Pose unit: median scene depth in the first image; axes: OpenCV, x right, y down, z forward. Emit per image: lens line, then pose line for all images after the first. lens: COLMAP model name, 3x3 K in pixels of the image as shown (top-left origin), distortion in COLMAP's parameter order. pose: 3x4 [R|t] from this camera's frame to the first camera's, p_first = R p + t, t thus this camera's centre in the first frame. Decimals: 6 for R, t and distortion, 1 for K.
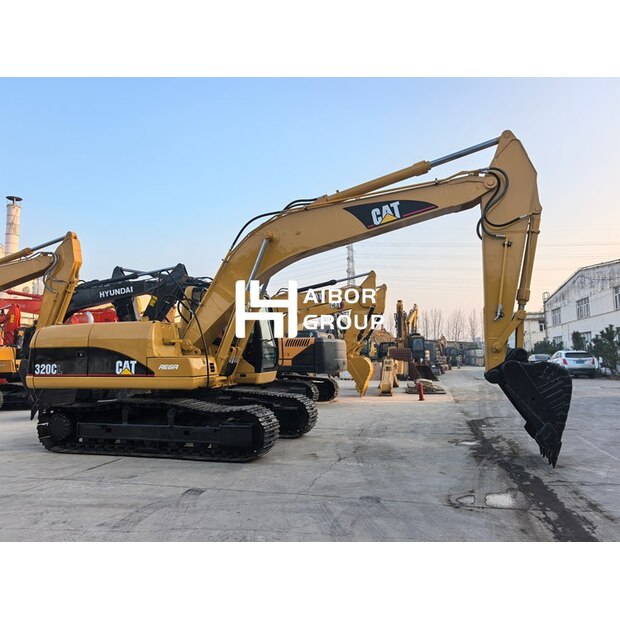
lens RADIAL K [[469.6, 0, 308.4], [0, 469.6, 311.2], [0, 0, 1]] dist [0.012712, -0.011817]
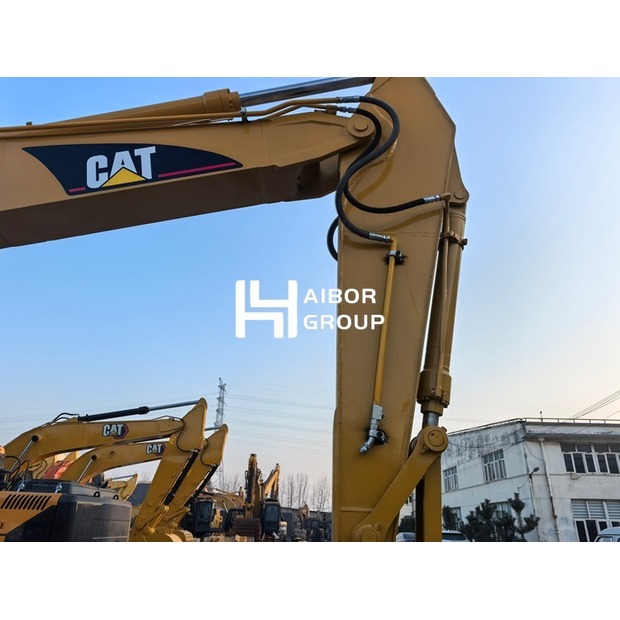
lens RADIAL K [[469.6, 0, 309.0], [0, 469.6, 308.2], [0, 0, 1]] dist [0.012712, -0.011817]
pose [[0.960625, 0.149449, 0.234231, 0.133974], [-0.063916, 0.939274, -0.337164, 0.019218], [-0.270396, 0.308918, 0.911842, 0.338137]]
